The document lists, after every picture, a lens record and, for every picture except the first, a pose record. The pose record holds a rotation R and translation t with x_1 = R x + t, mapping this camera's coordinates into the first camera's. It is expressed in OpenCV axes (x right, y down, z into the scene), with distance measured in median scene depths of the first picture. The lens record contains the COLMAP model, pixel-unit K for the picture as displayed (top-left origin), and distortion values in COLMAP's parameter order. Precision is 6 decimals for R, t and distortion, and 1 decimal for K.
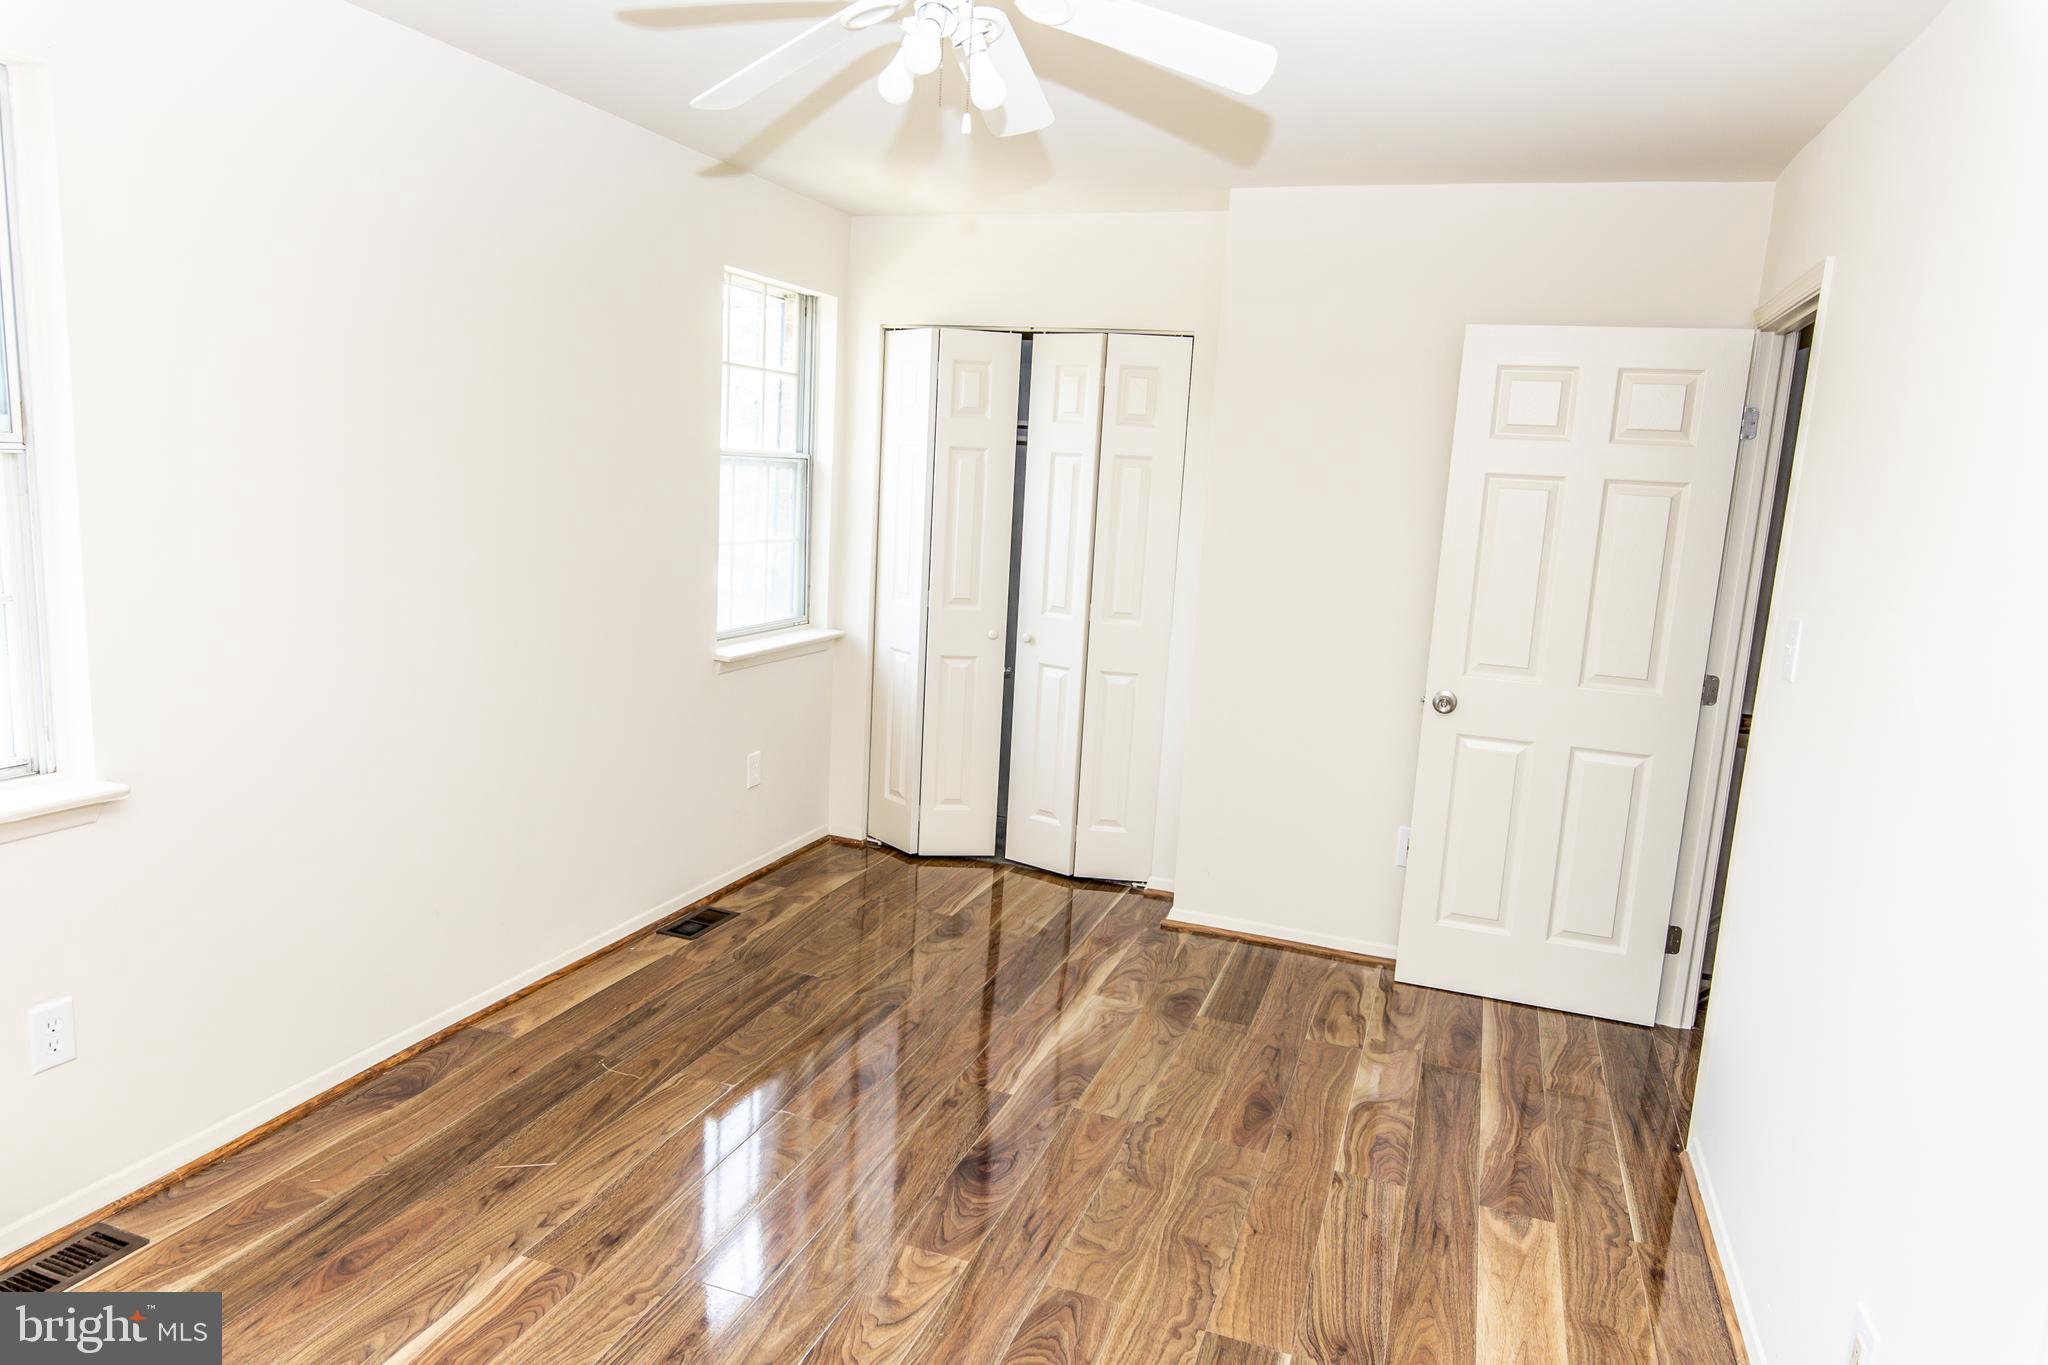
lens RADIAL K [[1299.9, 0, 1016.5], [0, 1299.9, 685.7], [0, 0, 1]] dist [0.000881, 0.000397]
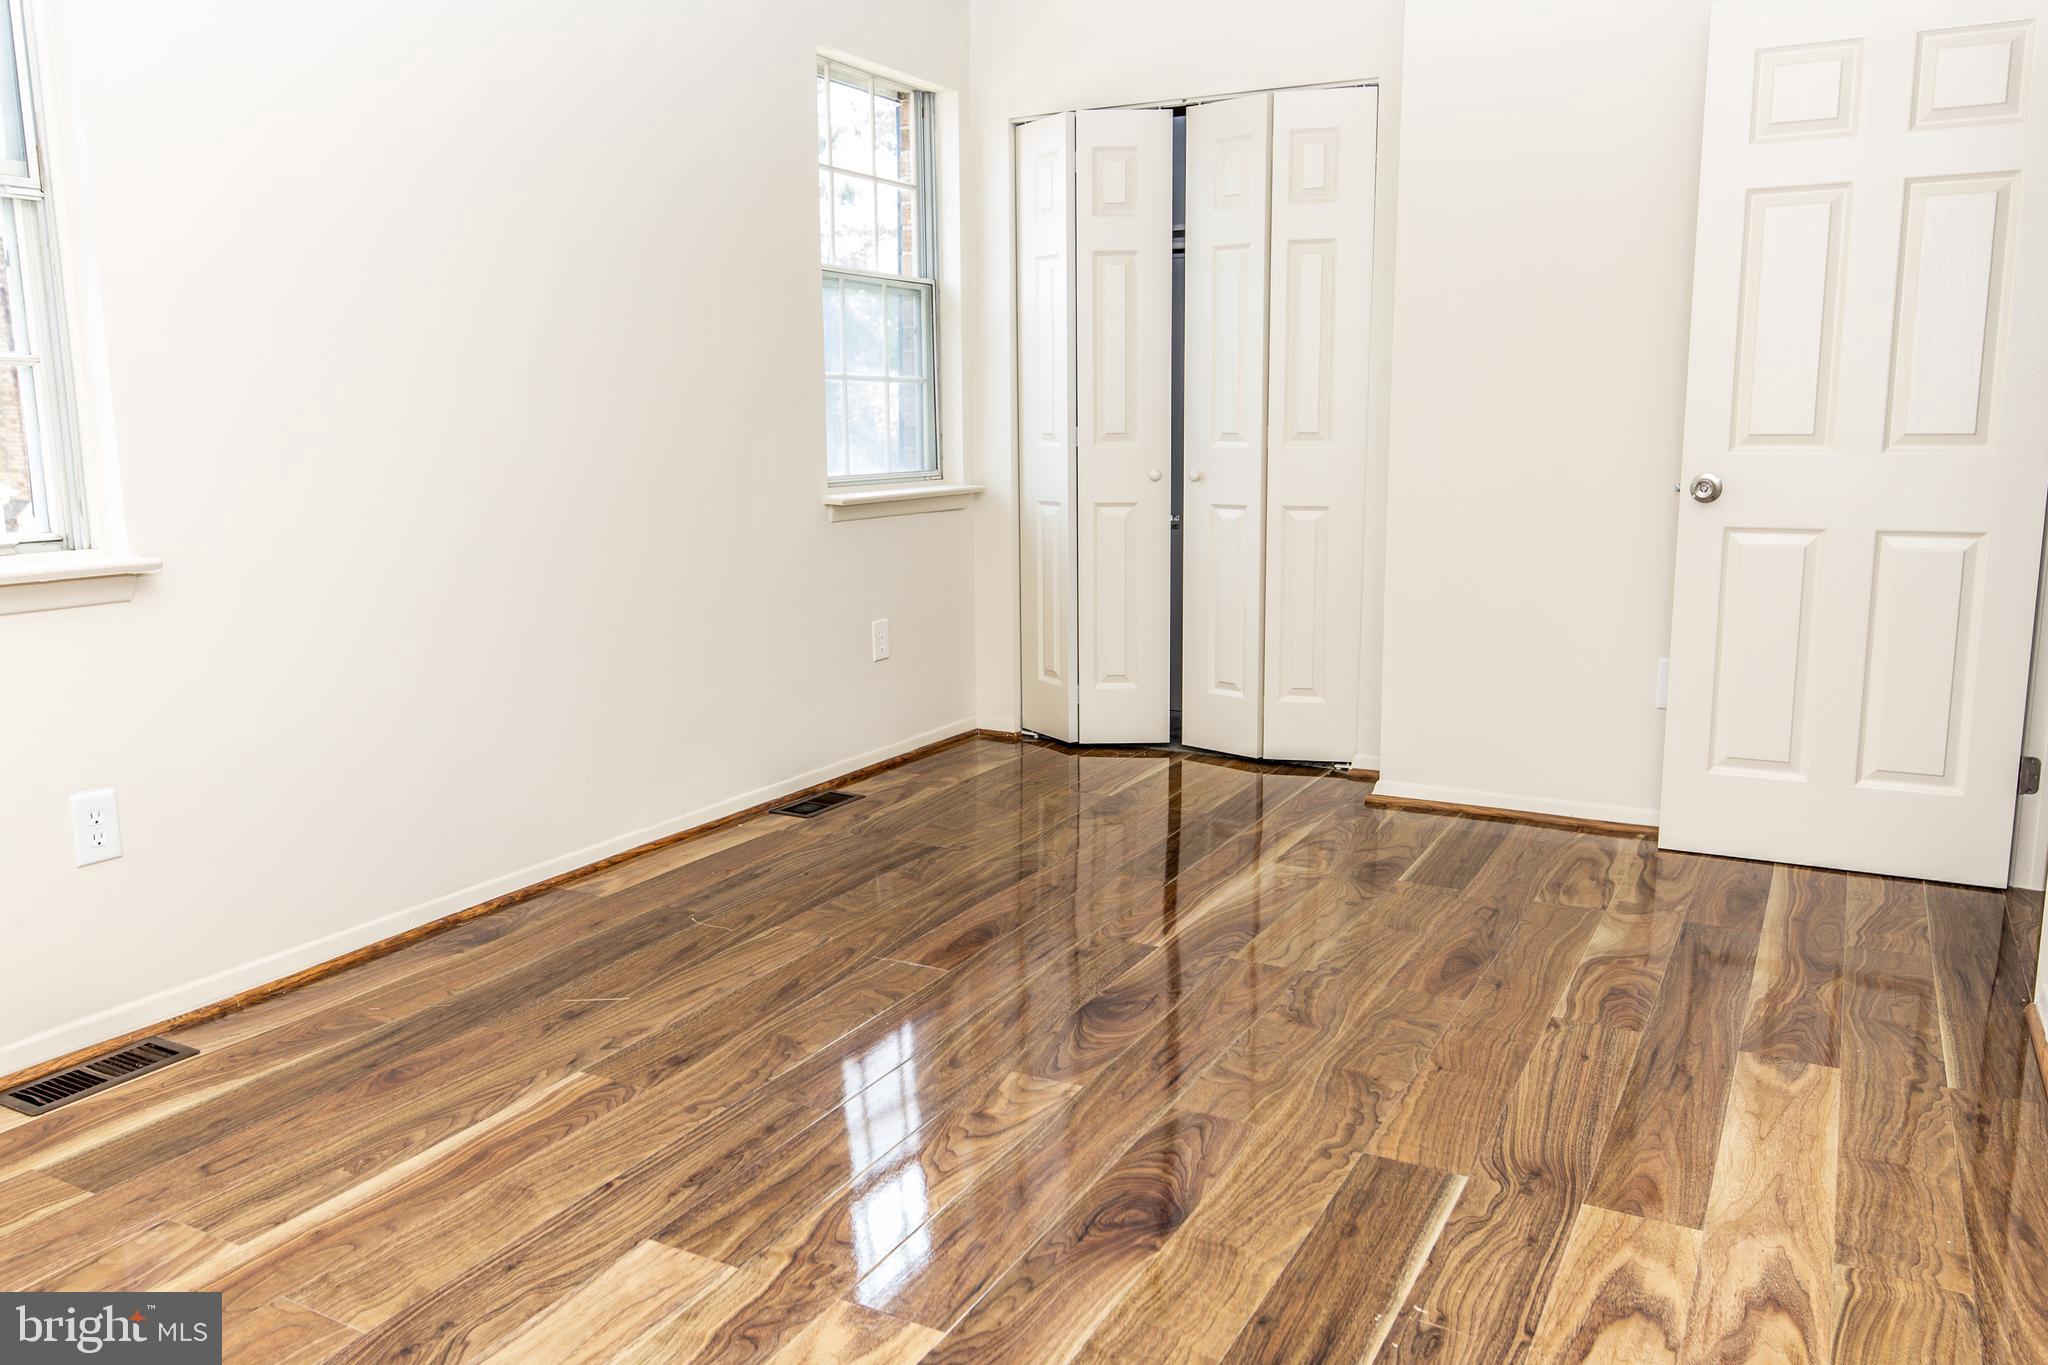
lens RADIAL K [[1533.5, 0, 1022.5], [0, 1533.5, 687.5], [0, 0, 1]] dist [-0.002138, 0.007129]
pose [[0.987021, -0.036957, -0.156282, 0.073123], [0.036842, 0.999314, -0.003631, 0.152218], [0.156309, -0.002174, 0.987706, 0.009899]]
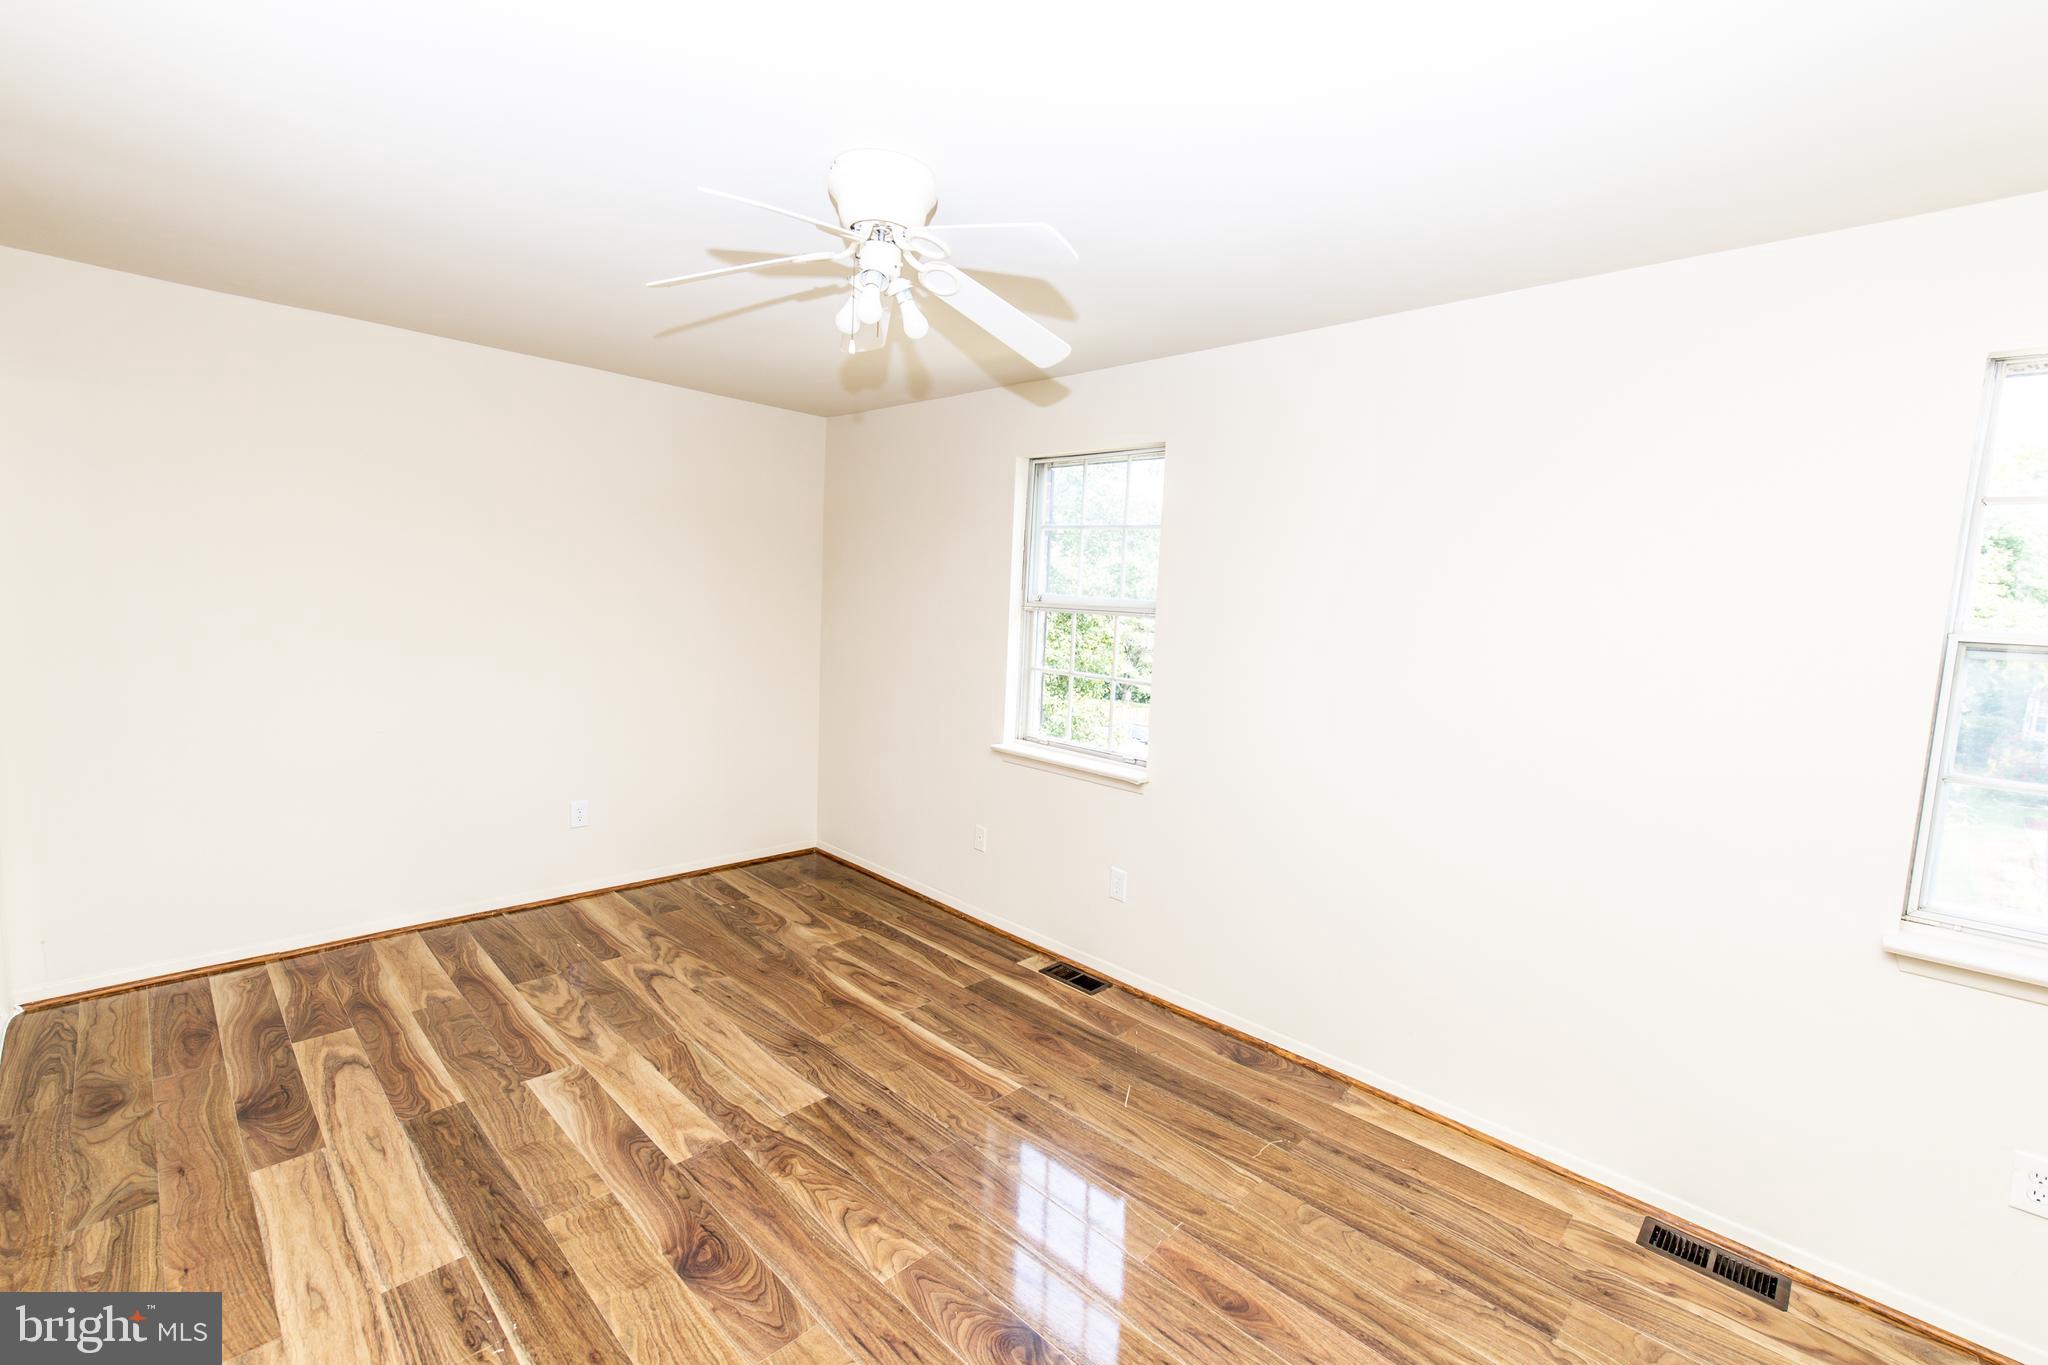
lens RADIAL K [[879.2, 0, 1014.9], [0, 879.2, 670.7], [0, 0, 1]] dist [-0.001788, -0.000896]
pose [[-0.414820, 0.000819, -0.909903, 0.489144], [-0.222761, 0.969477, 0.102428, -0.136382], [0.882214, 0.245180, -0.401976, 1.039019]]
